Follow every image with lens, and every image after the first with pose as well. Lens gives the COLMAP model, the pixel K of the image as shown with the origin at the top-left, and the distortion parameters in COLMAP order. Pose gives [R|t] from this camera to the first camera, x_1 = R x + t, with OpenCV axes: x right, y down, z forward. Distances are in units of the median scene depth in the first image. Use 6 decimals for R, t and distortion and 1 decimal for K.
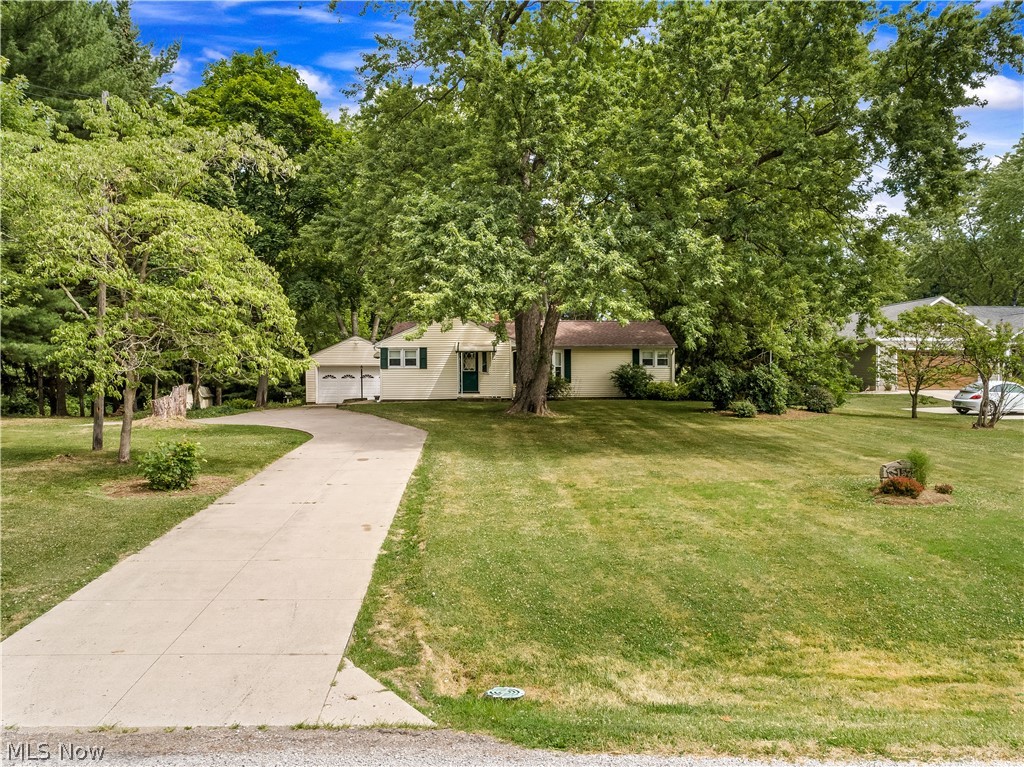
lens RADIAL K [[708.9, 0, 515.2], [0, 708.9, 381.7], [0, 0, 1]] dist [0.002768, 0.000205]
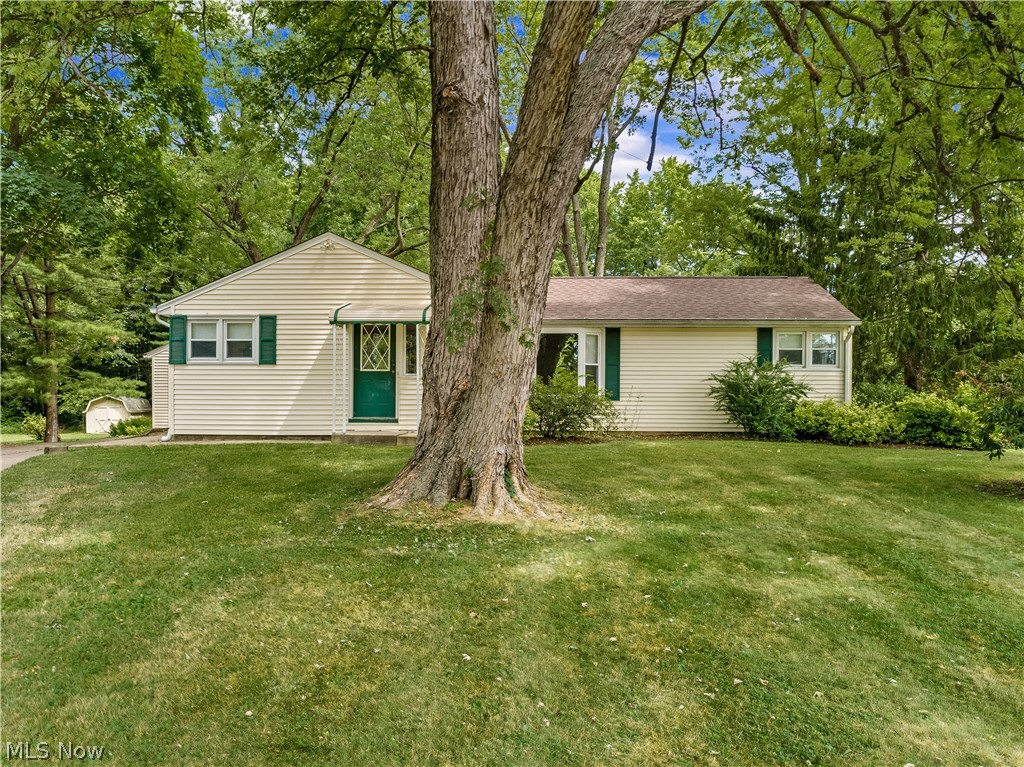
lens RADIAL K [[708.9, 0, 505.0], [0, 708.9, 386.0], [0, 0, 1]] dist [0.002768, 0.000205]
pose [[0.994287, 0.007436, -0.106480, 0.058194], [-0.009123, 0.999840, -0.015368, -0.000139], [0.106349, 0.016251, 0.994196, 0.585222]]
